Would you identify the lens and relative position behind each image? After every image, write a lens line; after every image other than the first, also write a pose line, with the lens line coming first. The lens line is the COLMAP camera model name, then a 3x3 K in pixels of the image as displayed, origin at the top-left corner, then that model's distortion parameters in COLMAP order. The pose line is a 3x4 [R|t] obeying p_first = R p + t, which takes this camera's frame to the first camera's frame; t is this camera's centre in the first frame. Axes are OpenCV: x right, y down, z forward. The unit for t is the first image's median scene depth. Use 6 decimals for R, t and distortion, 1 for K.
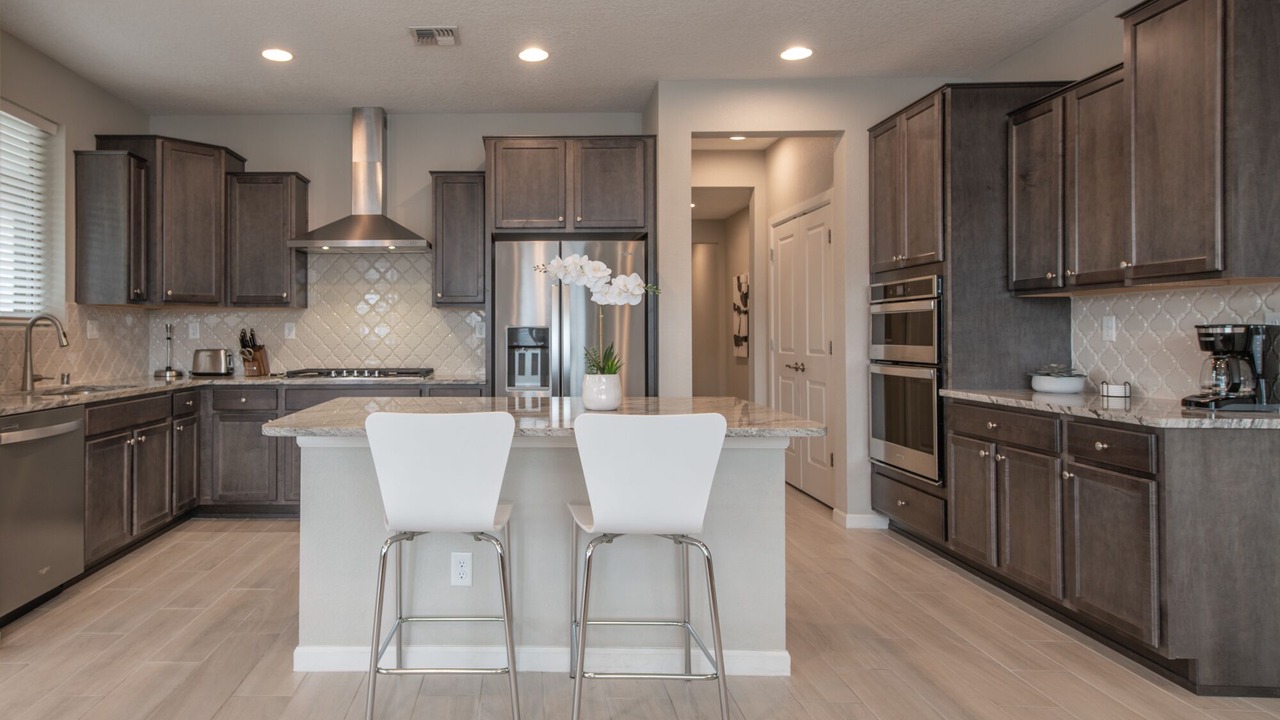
lens RADIAL K [[613.2, 0, 606.5], [0, 613.2, 327.8], [0, 0, 1]] dist [0.019802, 0.001497]
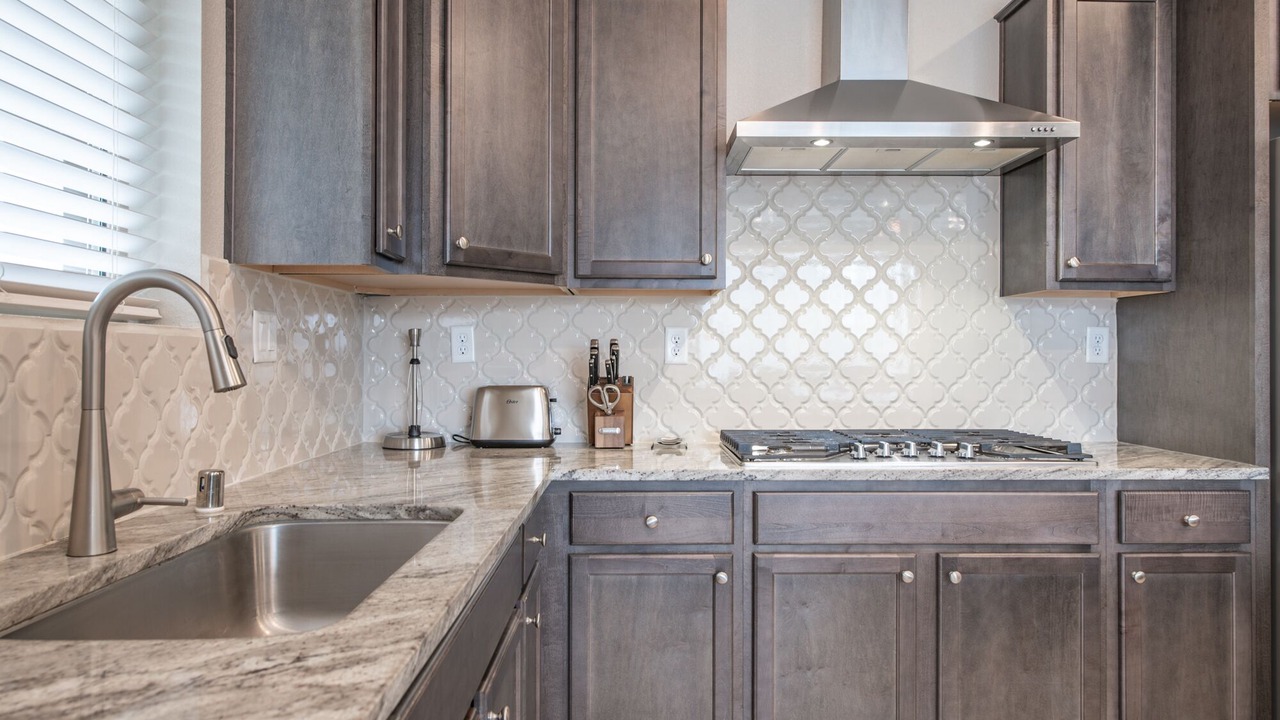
lens RADIAL K [[522.7, 0, 612.6], [0, 522.7, 354.7], [0, 0, 1]] dist [-0.002111, 0.000467]
pose [[0.999172, 0.003285, 0.040564, -0.607667], [-0.003396, 0.999991, 0.002677, 0.011504], [-0.040554, -0.002813, 0.999173, 0.654222]]
